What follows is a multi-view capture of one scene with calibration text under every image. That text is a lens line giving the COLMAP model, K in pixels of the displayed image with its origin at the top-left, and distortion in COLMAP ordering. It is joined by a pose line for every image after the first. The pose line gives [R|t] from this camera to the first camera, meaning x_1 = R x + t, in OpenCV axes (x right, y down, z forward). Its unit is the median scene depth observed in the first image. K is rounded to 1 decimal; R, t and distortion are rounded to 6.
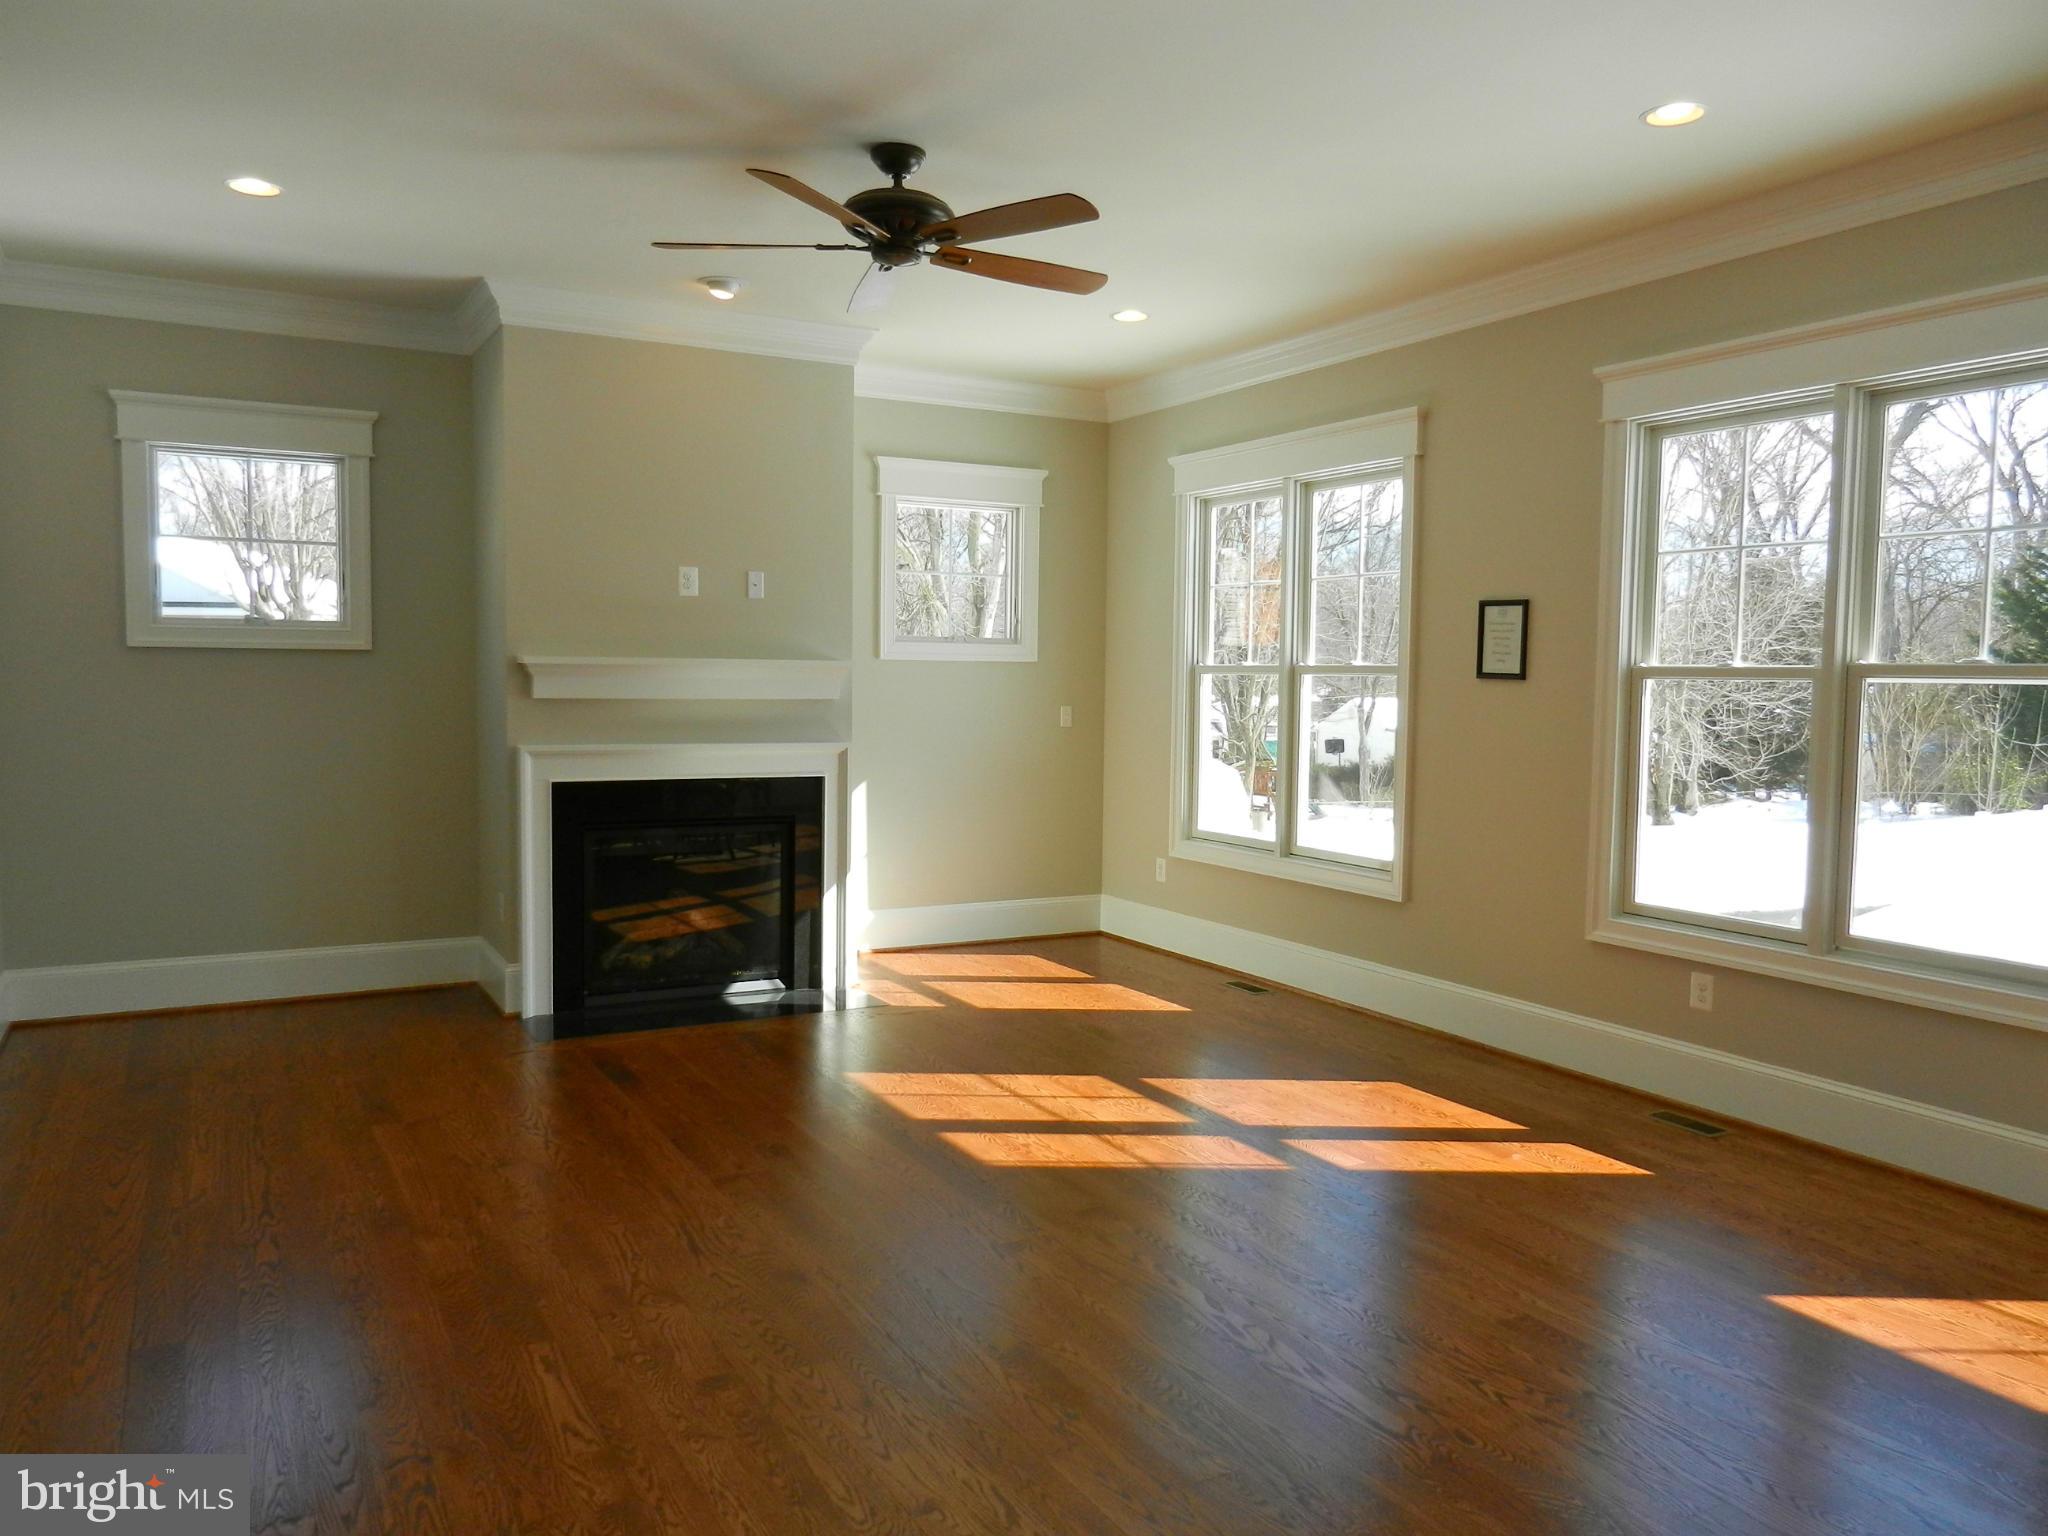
lens RADIAL K [[1505.7, 0, 1032.3], [0, 1505.7, 761.8], [0, 0, 1]] dist [-0.000086, -0.007234]
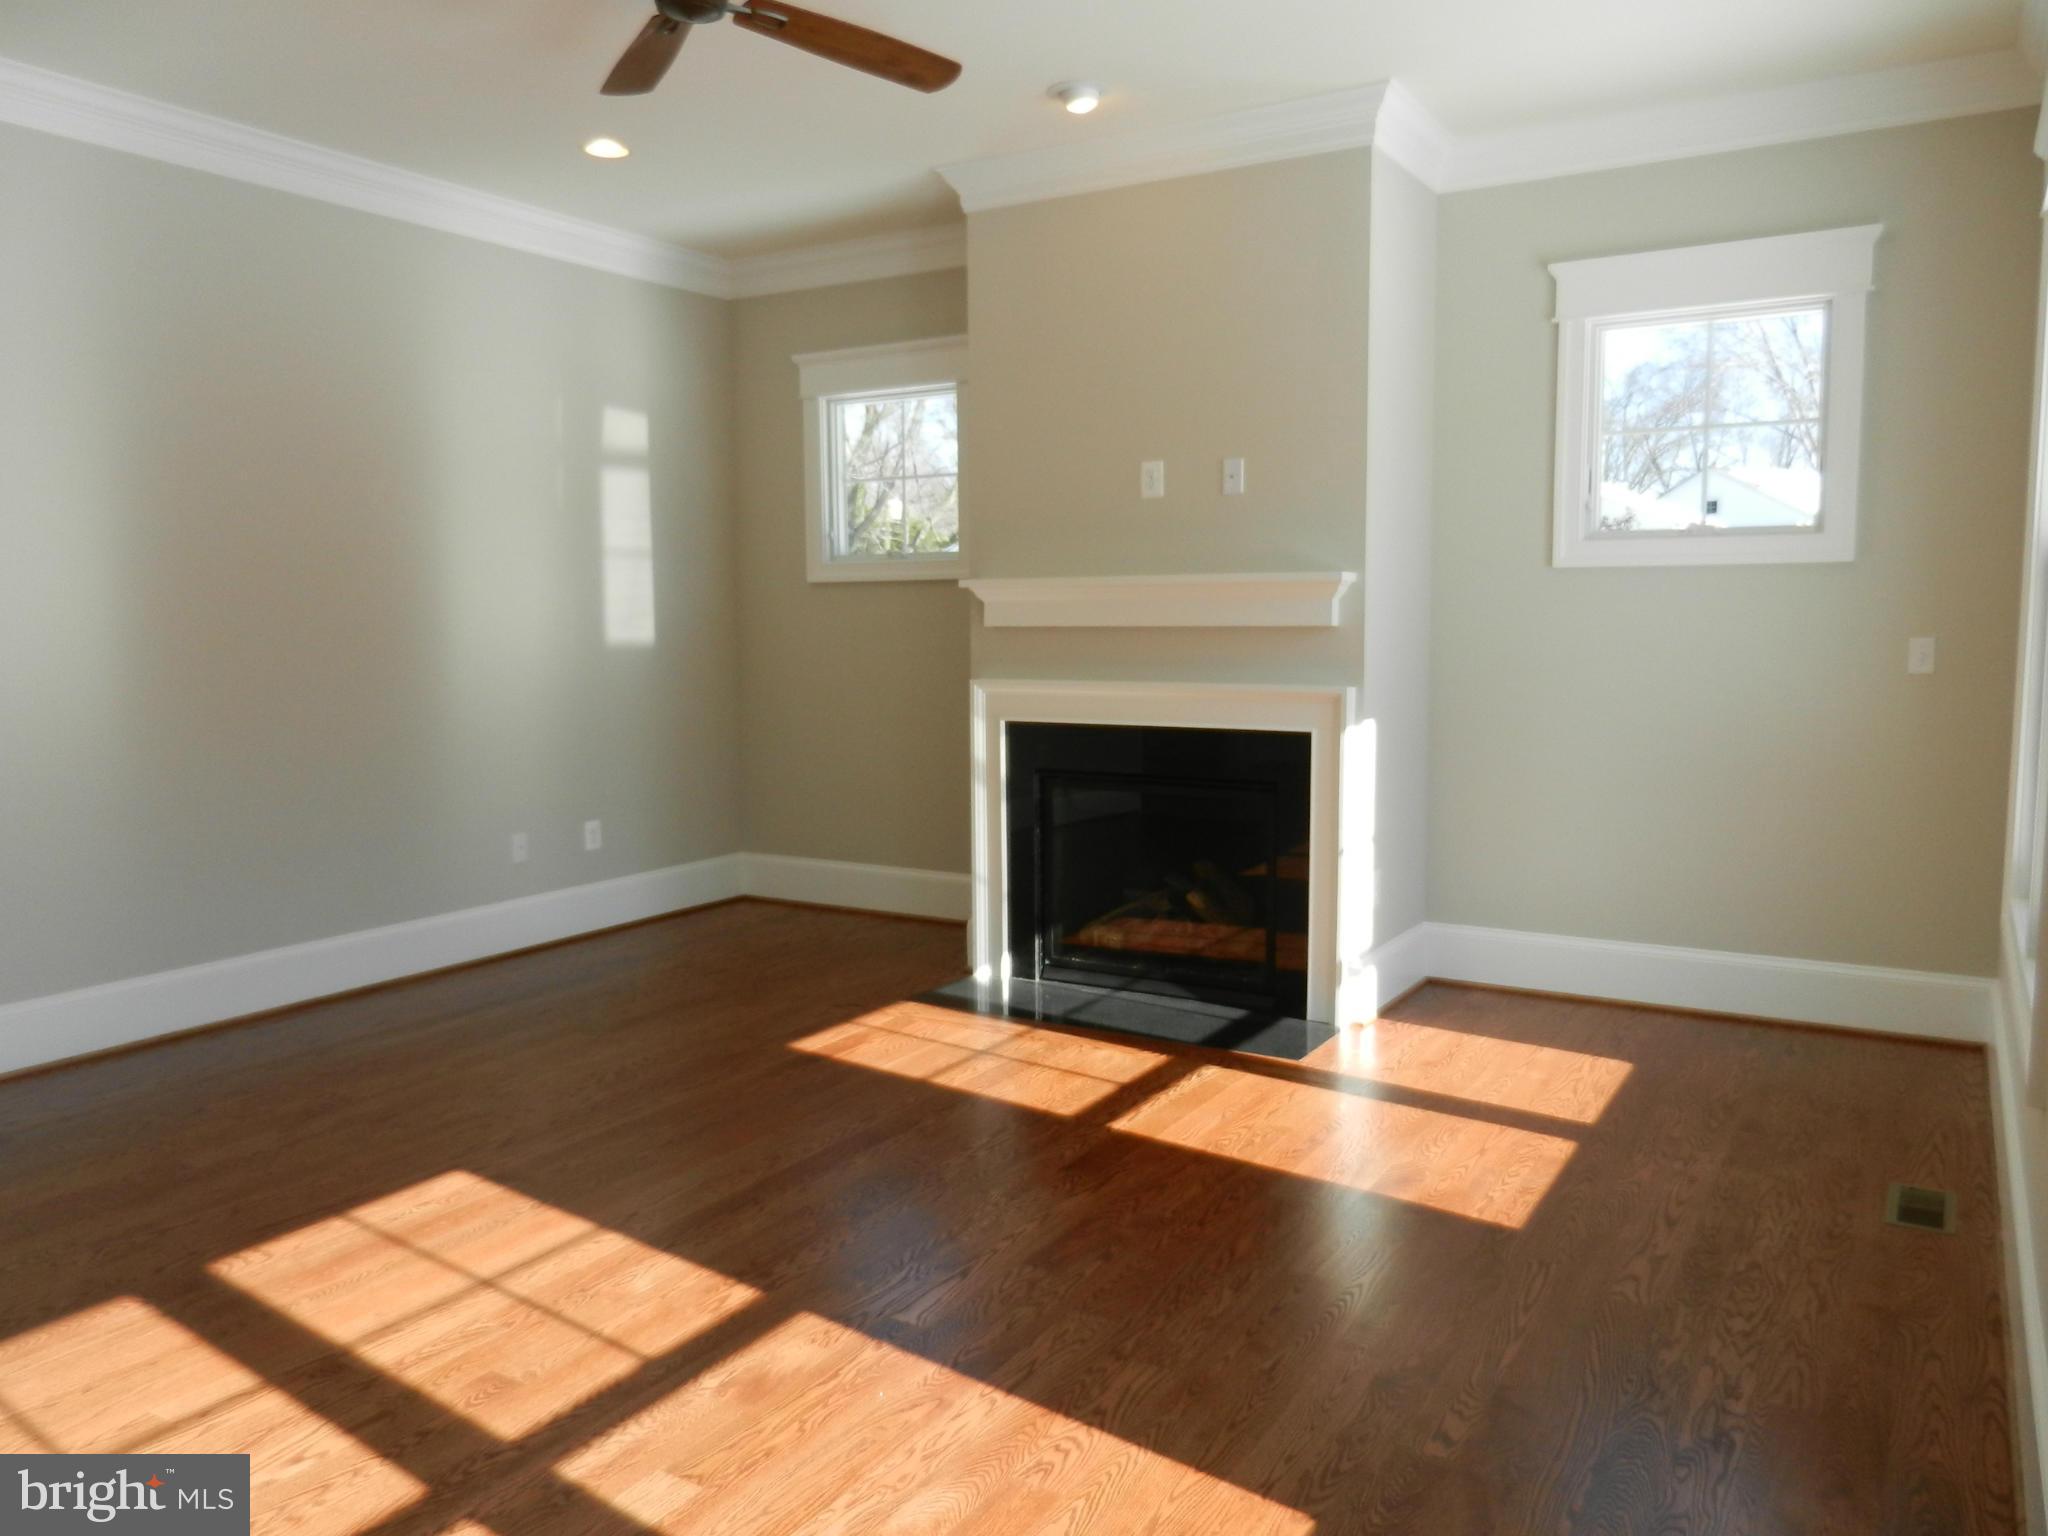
lens RADIAL K [[1505.7, 0, 1024.8], [0, 1505.7, 772.5], [0, 0, 1]] dist [-0.000086, -0.007234]
pose [[0.495234, 0.077533, -0.865293, 0.448228], [-0.035971, 0.996986, 0.068746, -0.016345], [0.868015, -0.002920, 0.496530, 0.539243]]
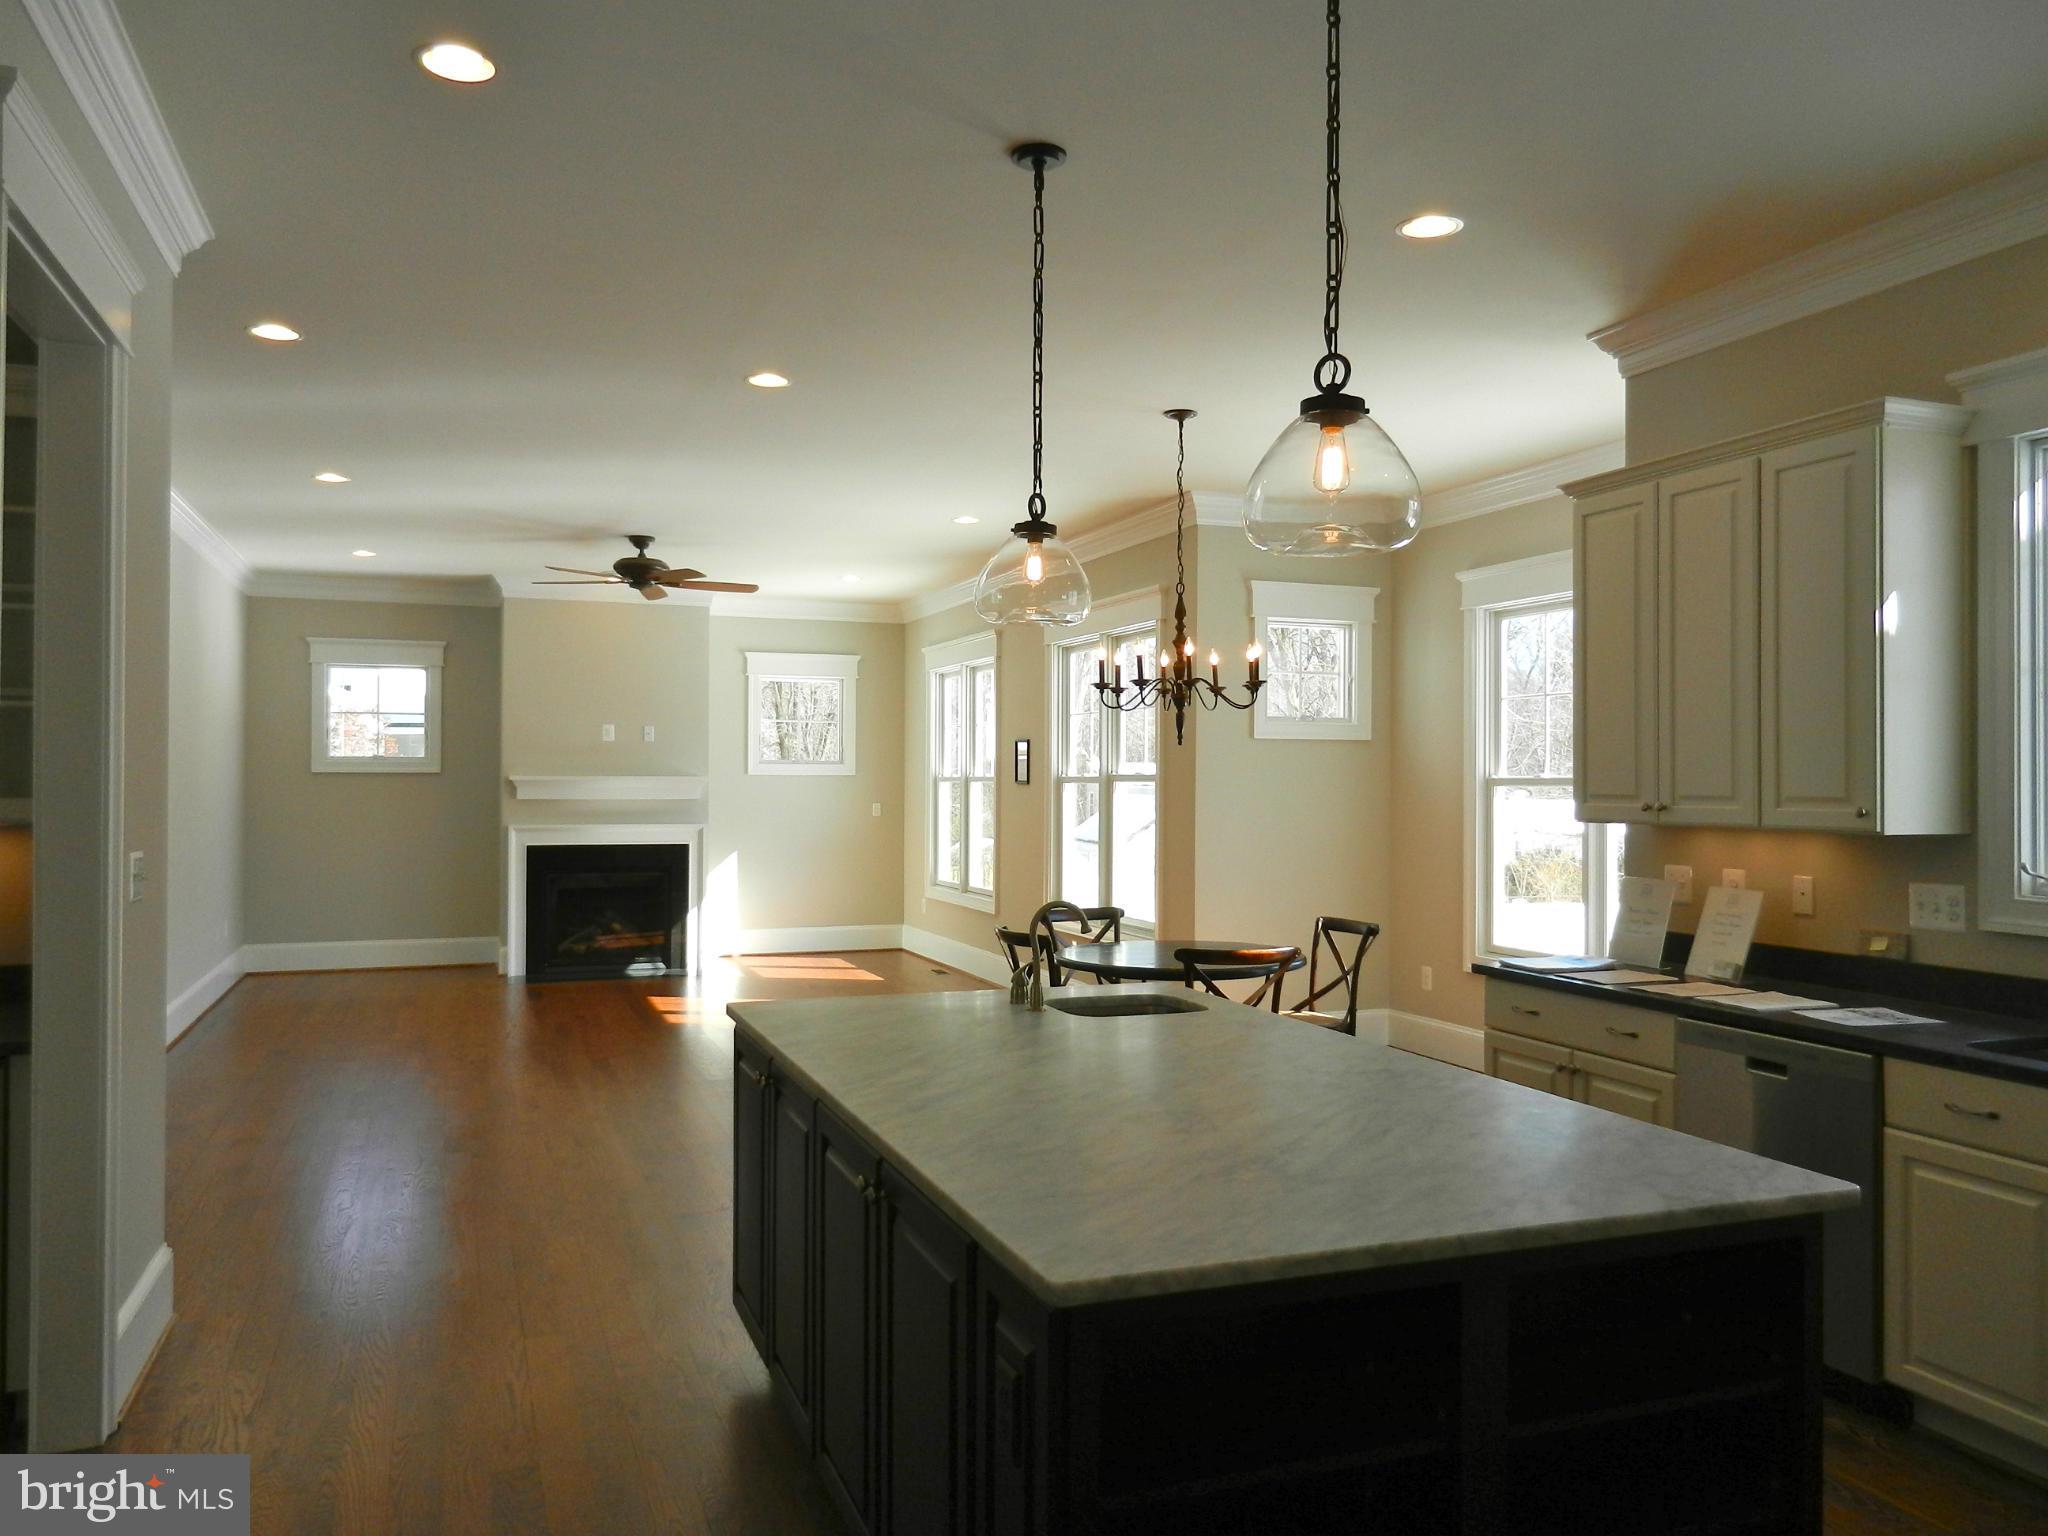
lens RADIAL K [[1505.7, 0, 1021.1], [0, 1505.7, 753.7], [0, 0, 1]] dist [-0.000086, -0.007234]
pose [[0.989920, -0.011596, -0.141155, 0.502386], [0.000936, 0.997157, -0.075352, 0.038558], [0.141627, 0.074460, 0.987116, -0.678607]]
